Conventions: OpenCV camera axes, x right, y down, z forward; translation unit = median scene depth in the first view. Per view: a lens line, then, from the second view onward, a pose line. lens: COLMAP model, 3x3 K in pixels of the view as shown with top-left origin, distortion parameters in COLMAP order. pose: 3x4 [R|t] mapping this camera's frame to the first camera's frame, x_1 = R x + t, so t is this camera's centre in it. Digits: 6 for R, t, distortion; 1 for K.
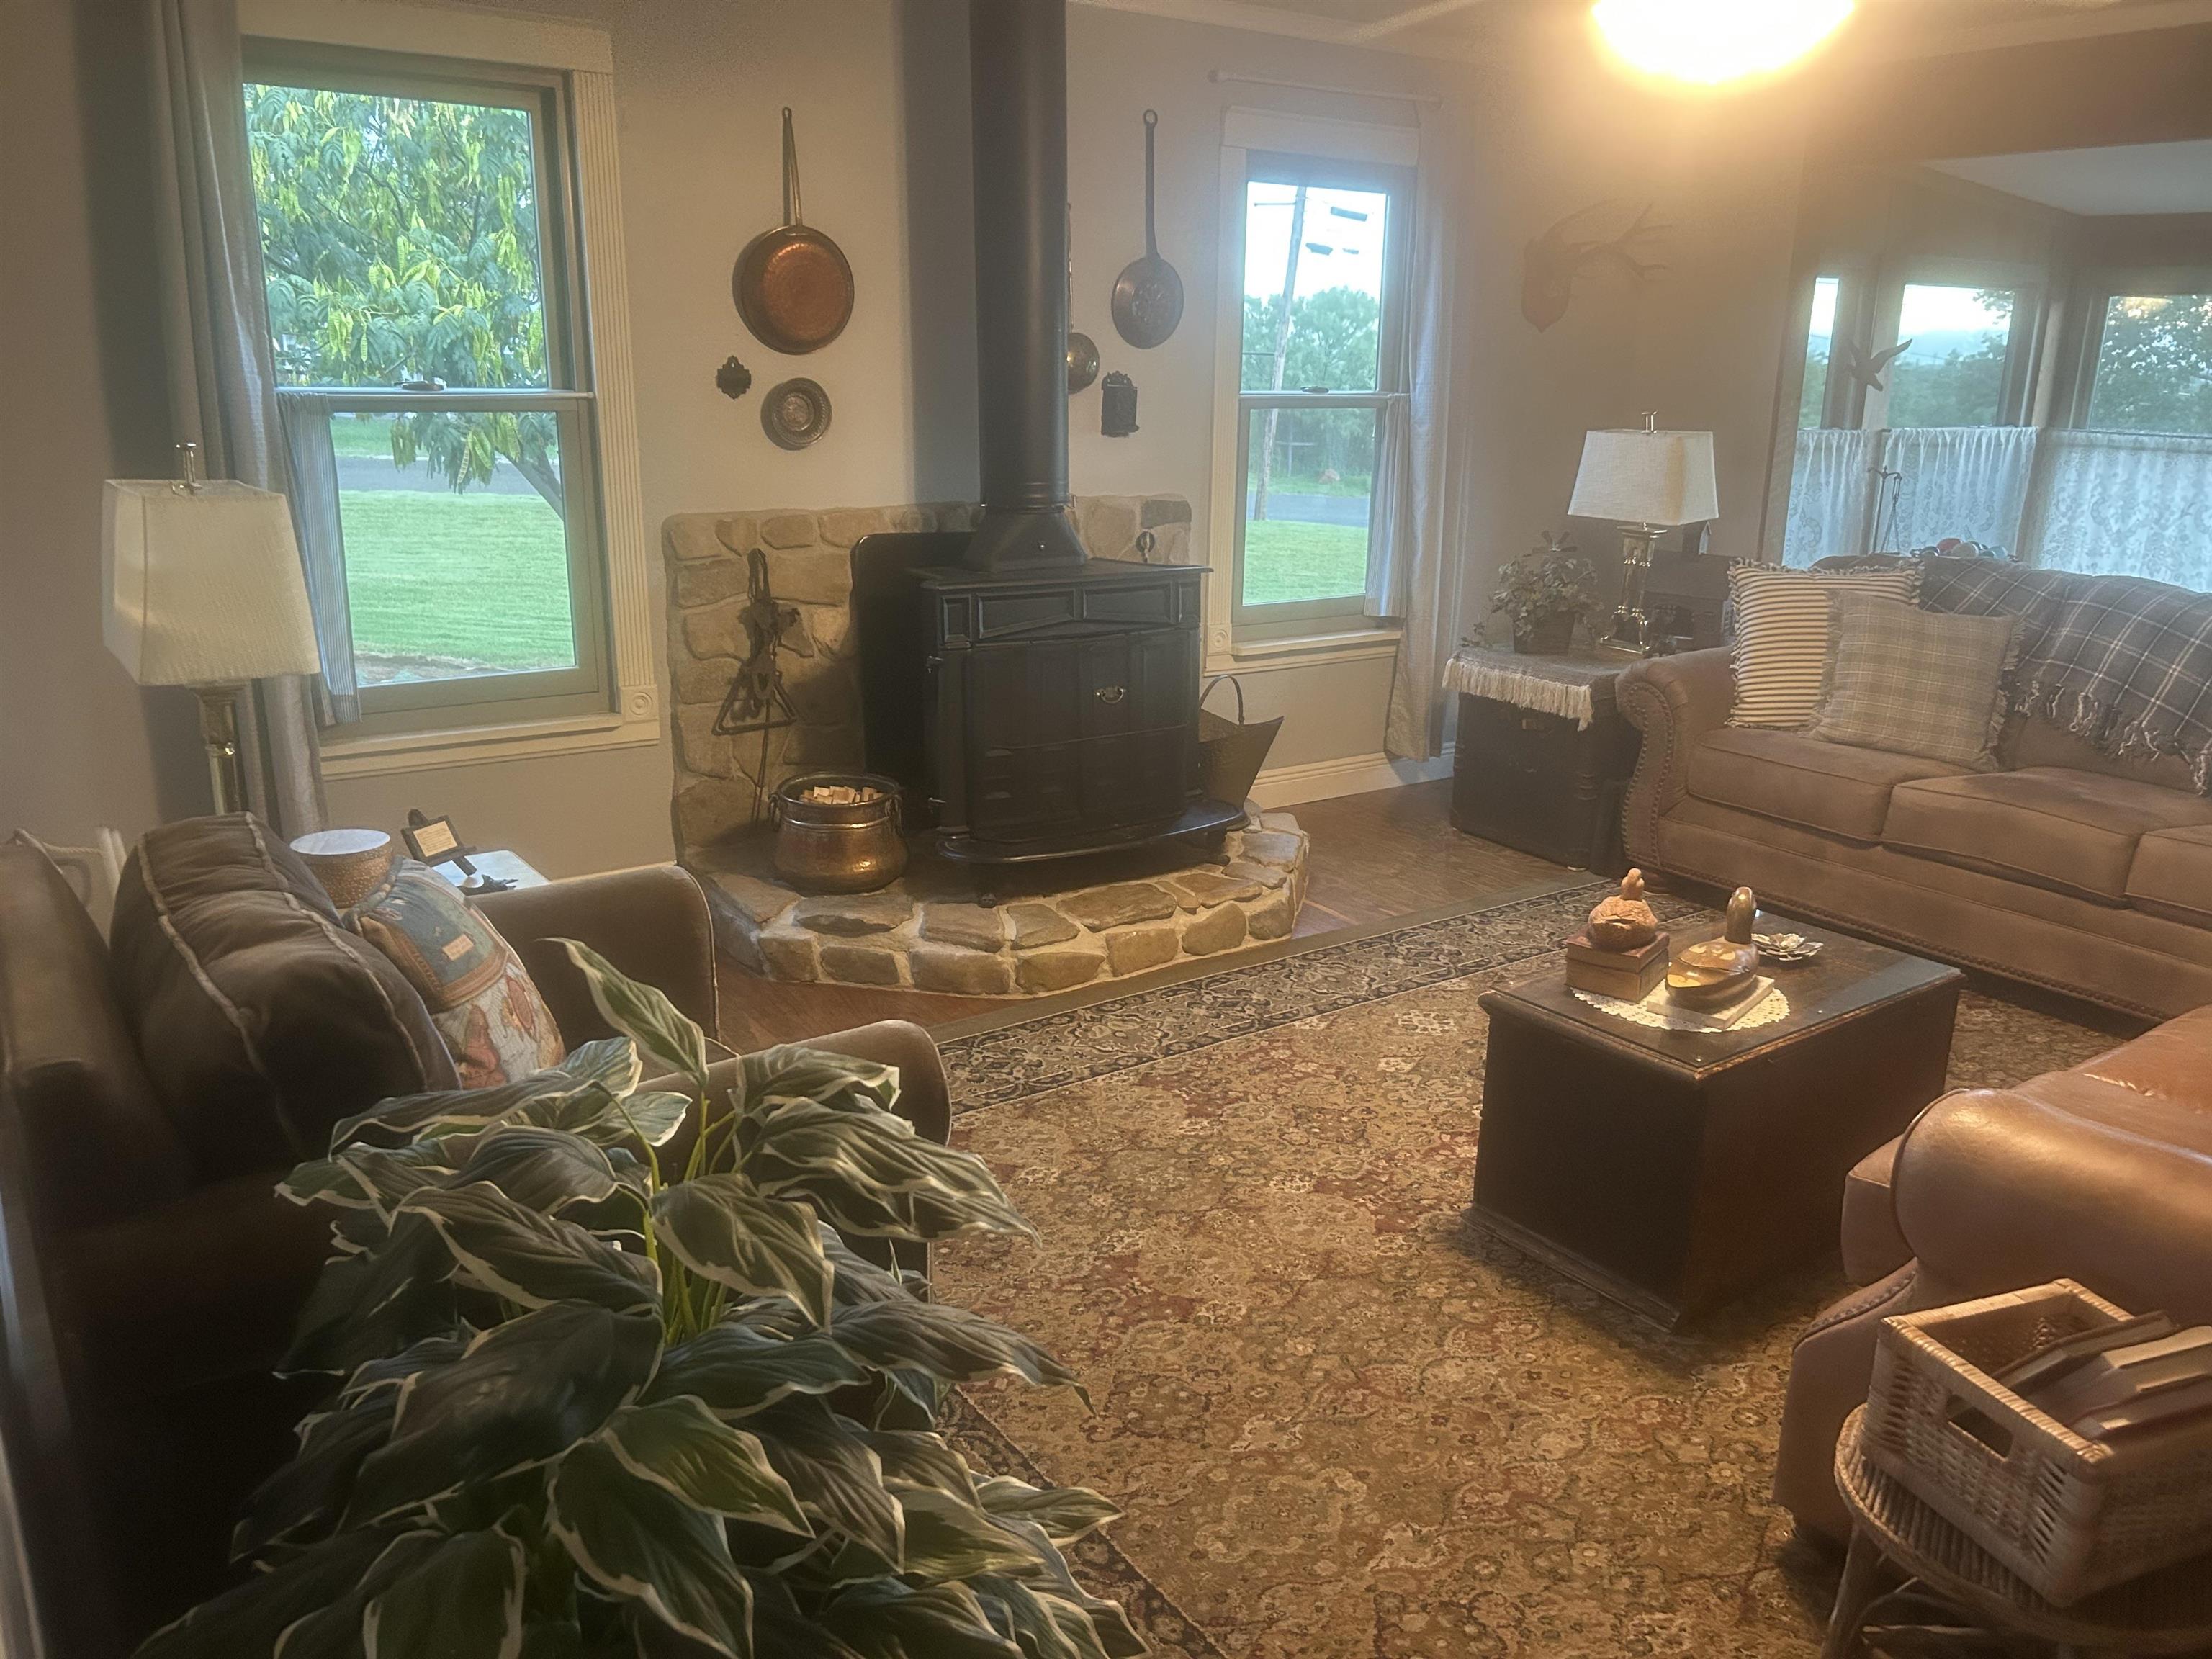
lens RADIAL K [[1648.9, 0, 1106.0], [0, 1648.9, 829.5], [0, 0, 1]] dist [0.066374, -0.073847]
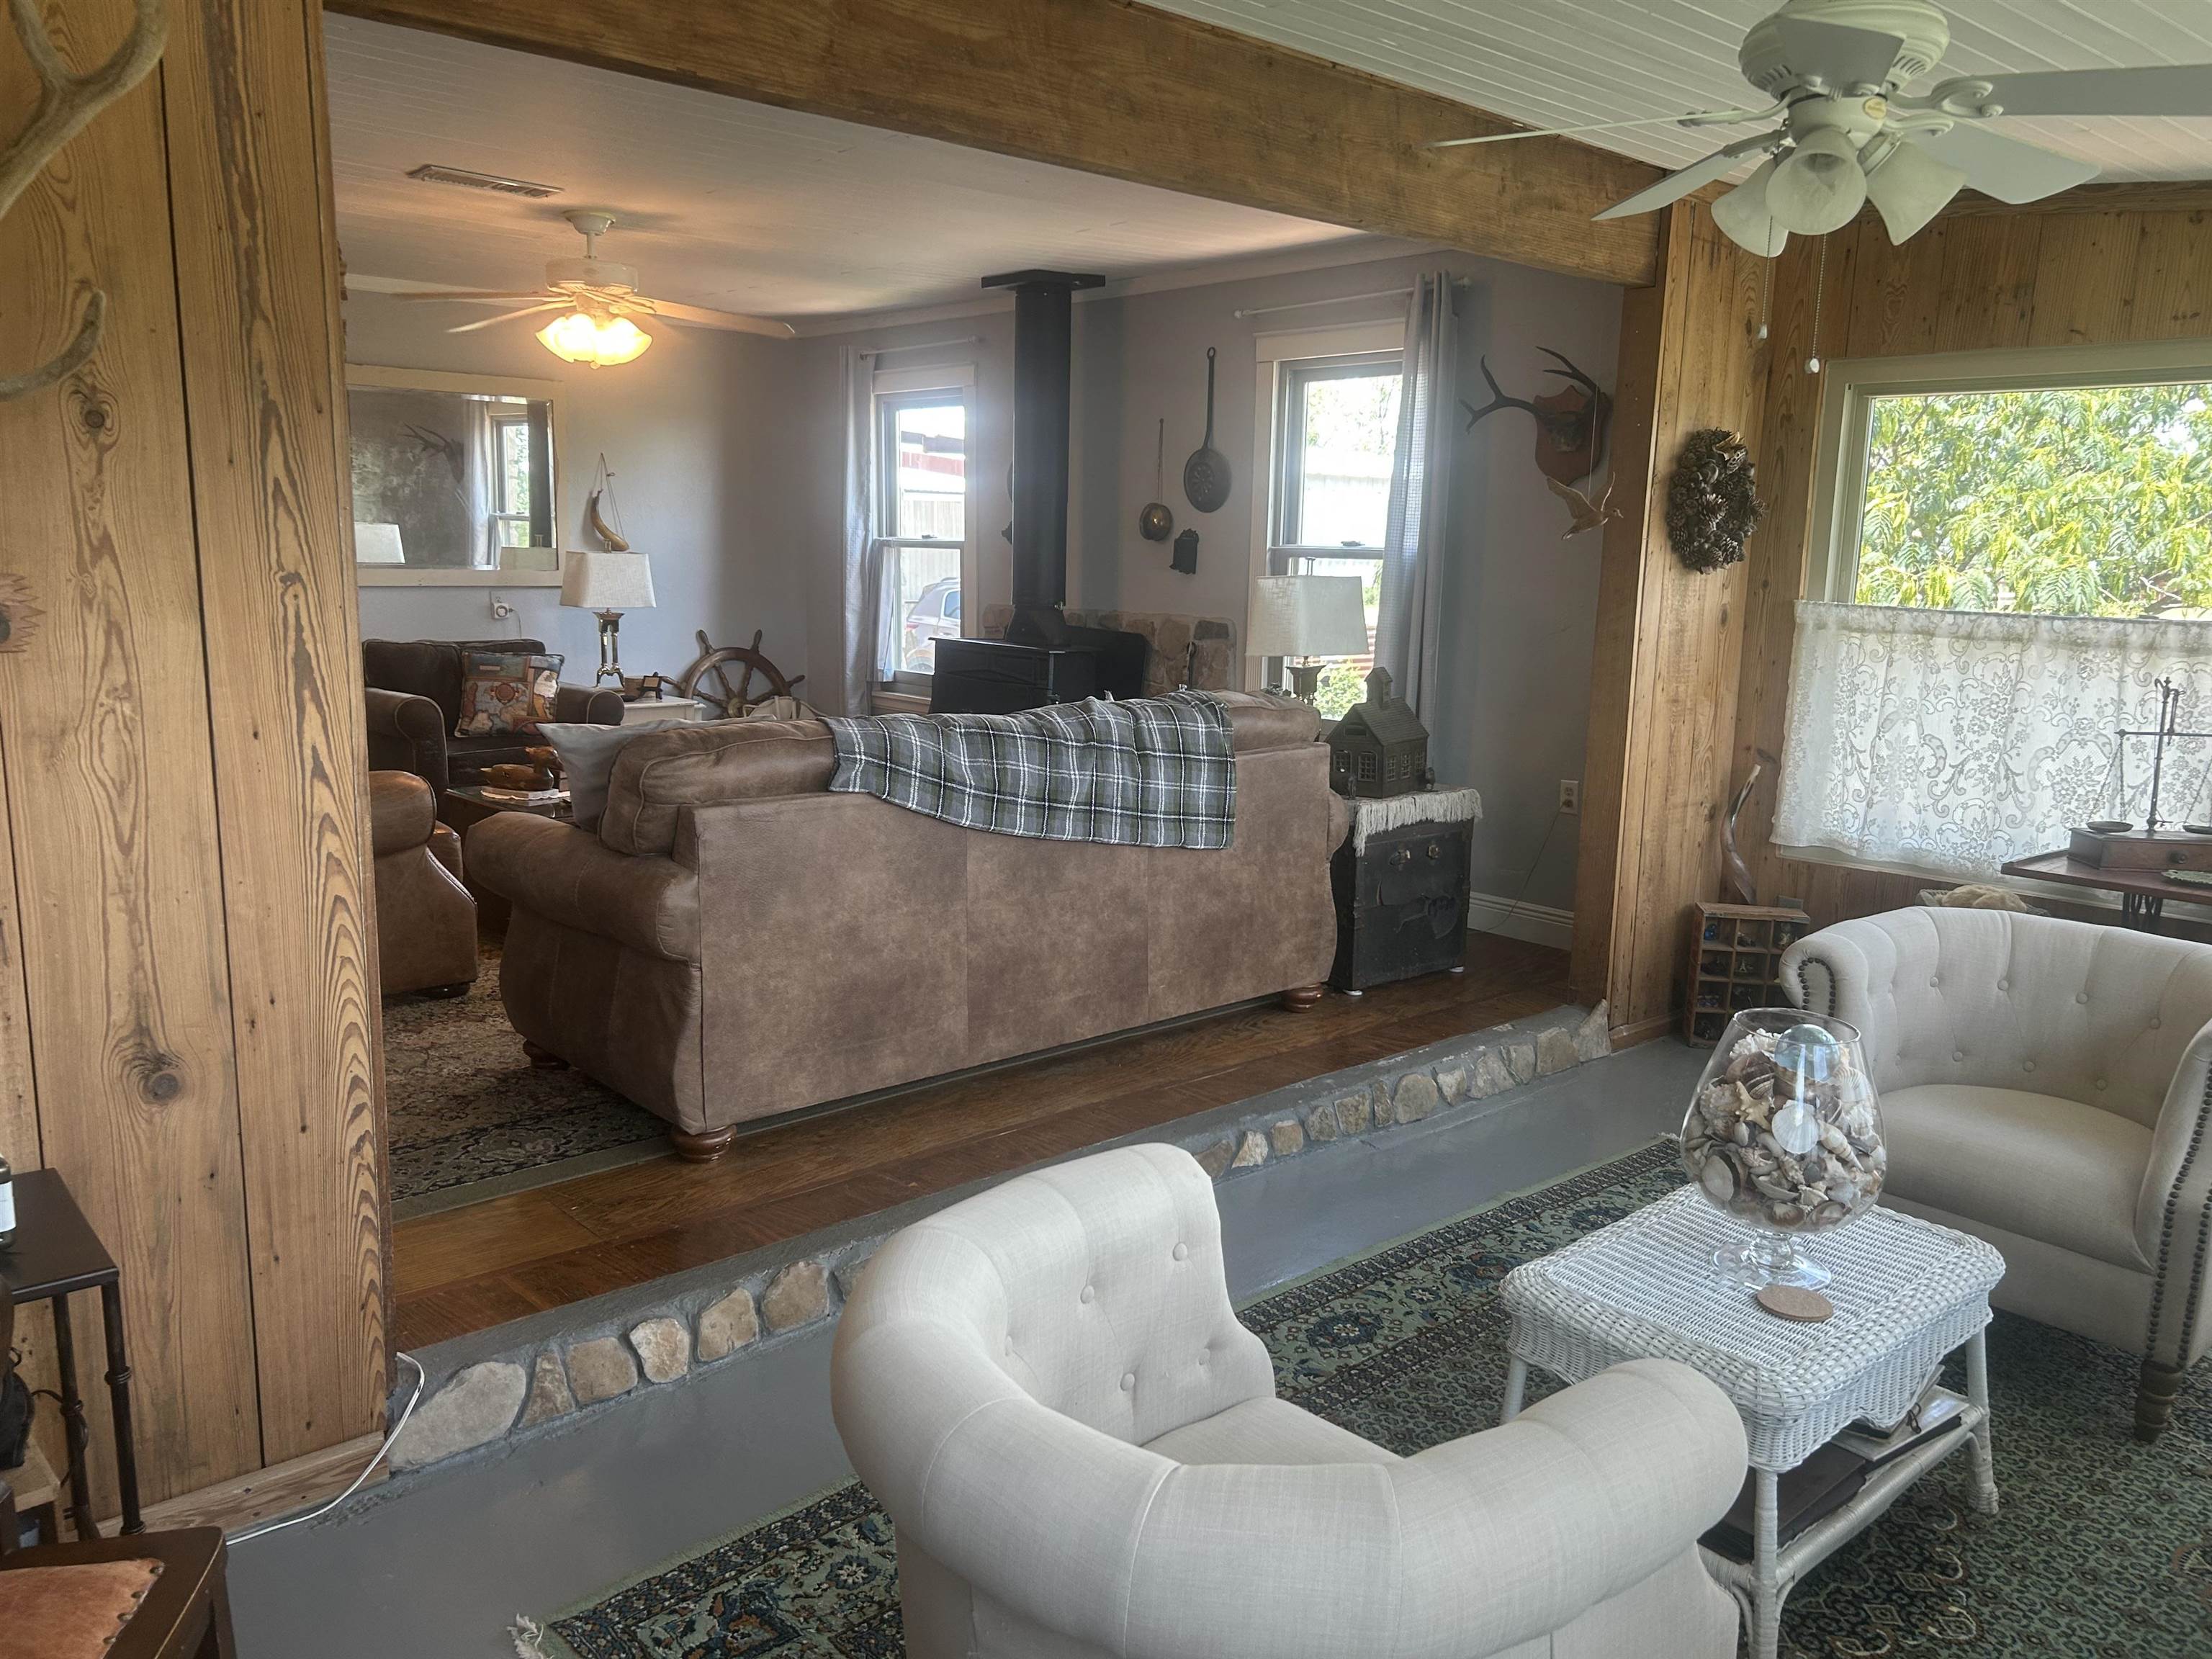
lens RADIAL K [[1664.0, 0, 1103.6], [0, 1664.0, 844.8], [0, 0, 1]] dist [0.049674, -0.060536]
pose [[0.107192, 0.157288, -0.981718, 1.589581], [-0.292459, 0.948711, 0.120067, -0.187358], [0.950251, 0.274242, 0.147695, 0.877440]]
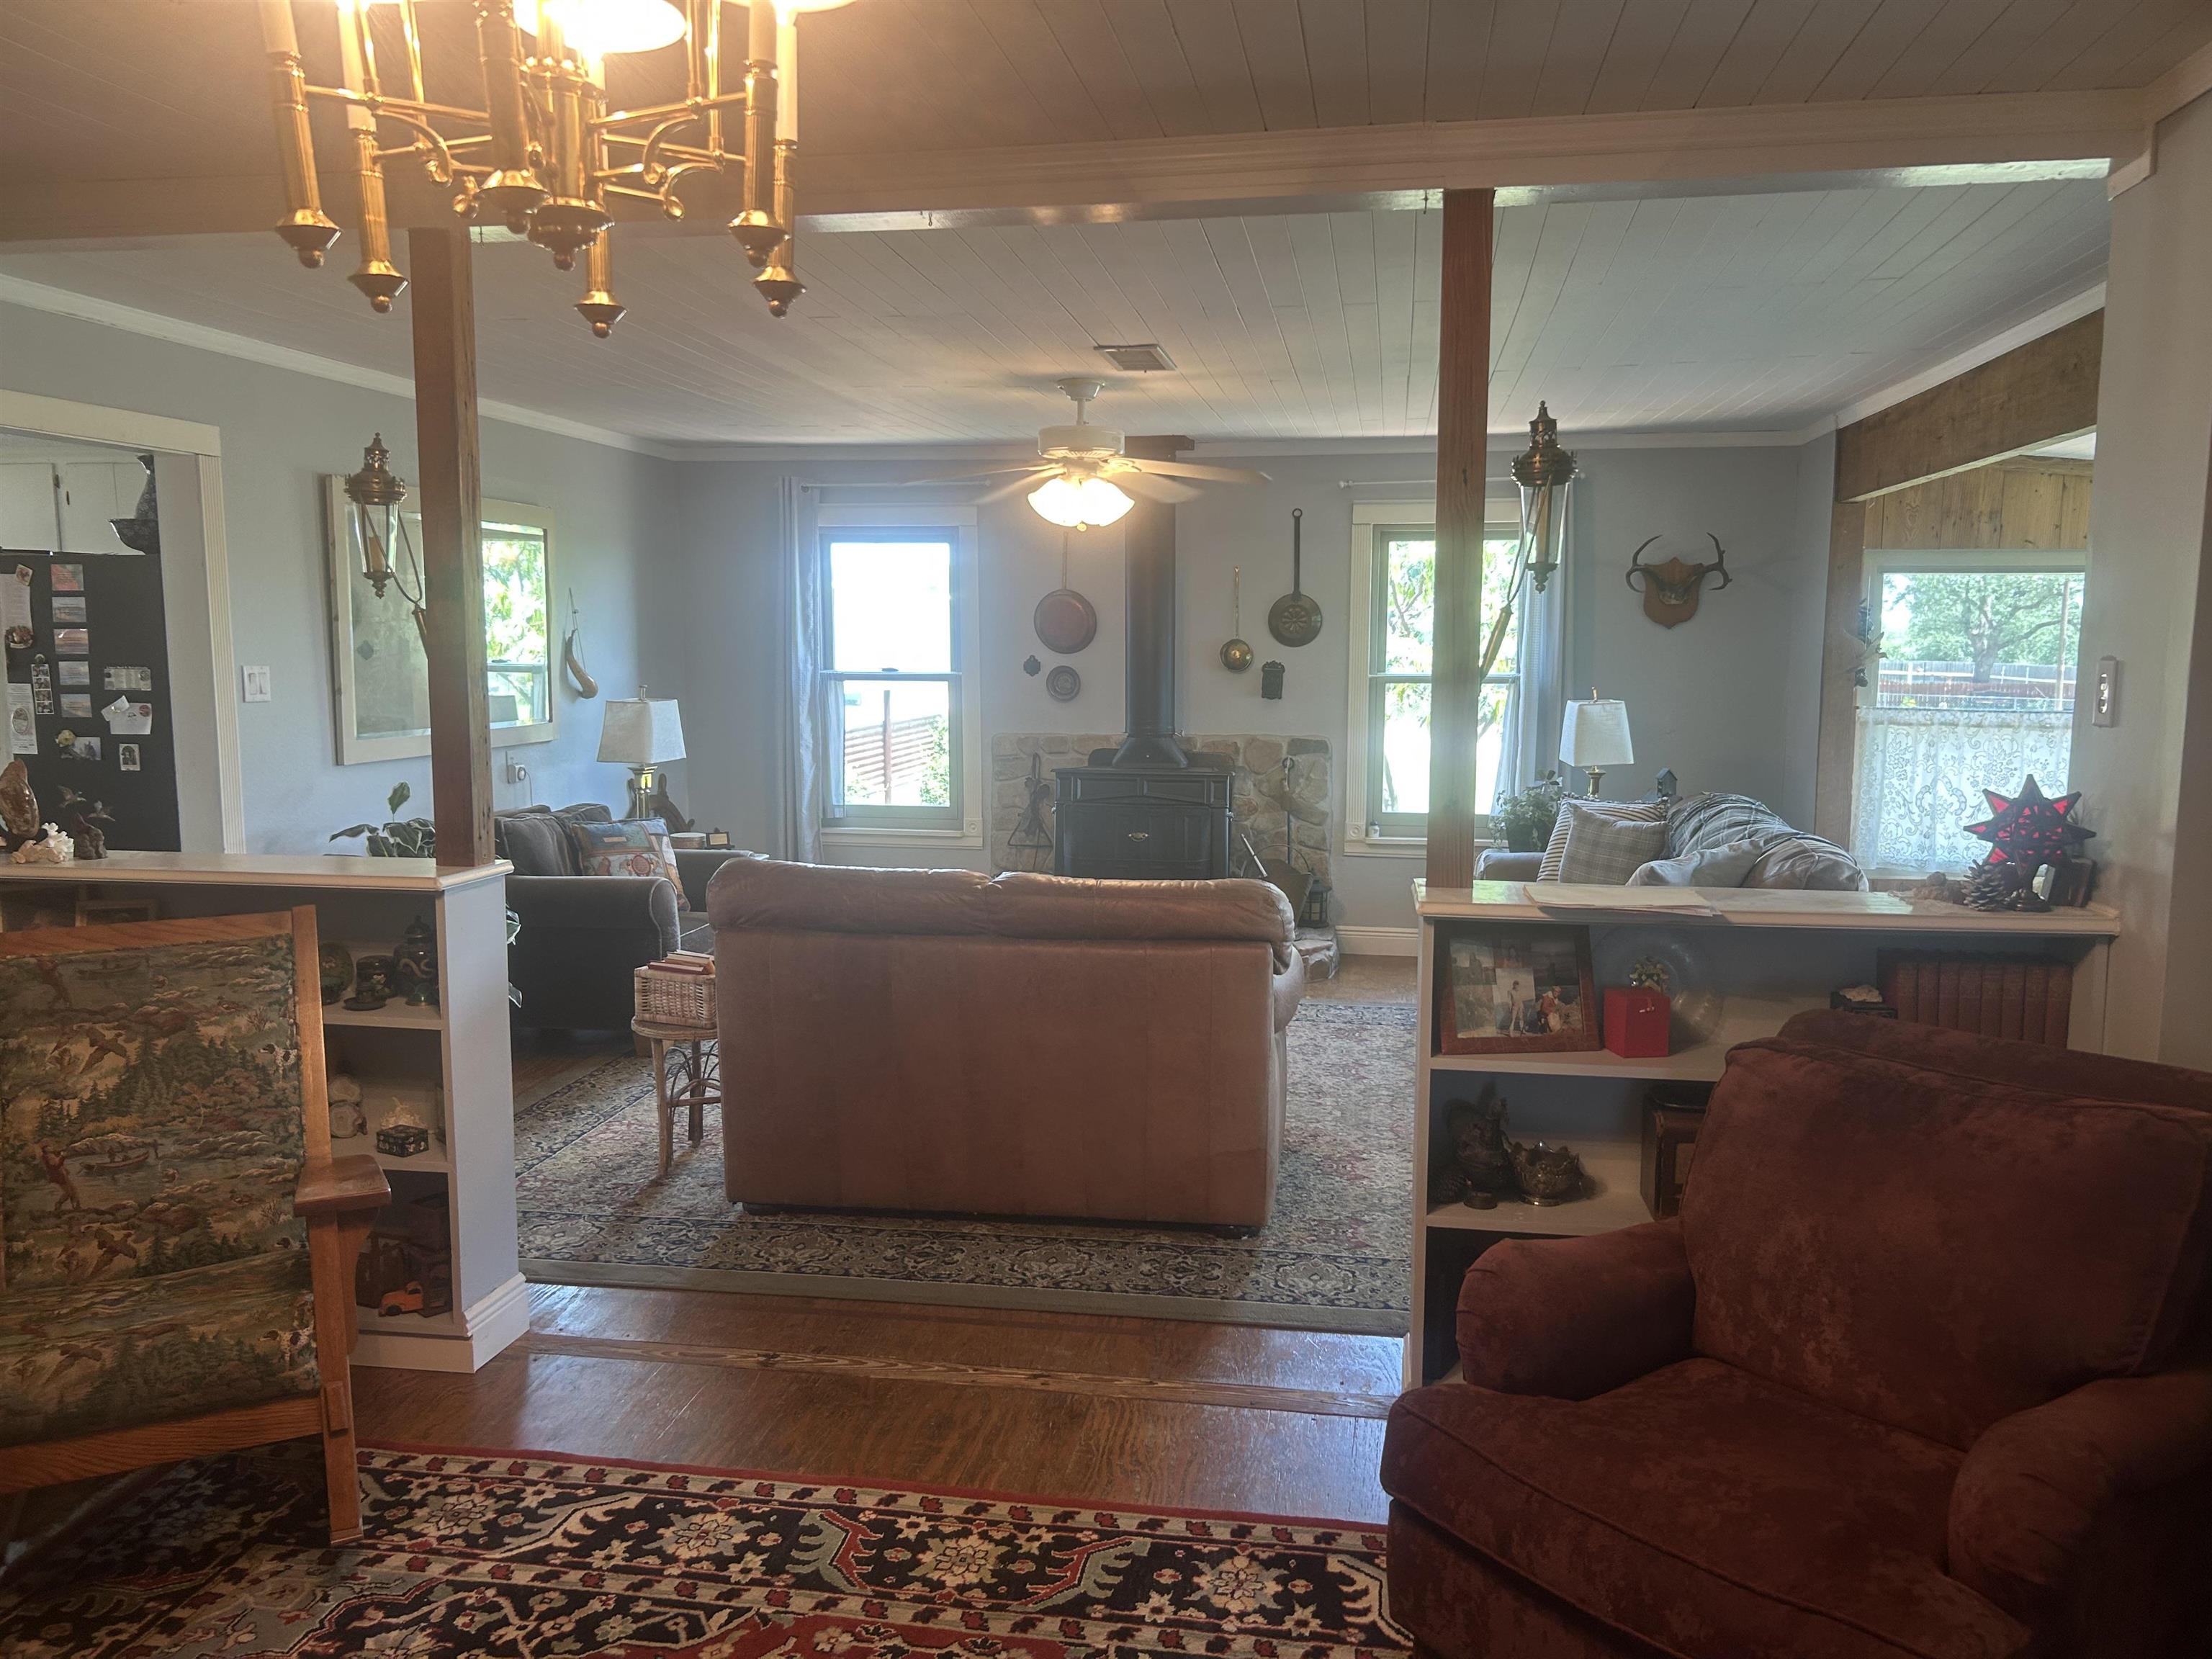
lens RADIAL K [[1664.0, 0, 1103.6], [0, 1664.0, 844.8], [0, 0, 1]] dist [0.049674, -0.060536]
pose [[0.700786, 0.069733, -0.709955, 1.182659], [-0.184129, 0.979170, -0.085576, 0.081276], [0.689199, 0.190694, 0.699028, -0.254900]]
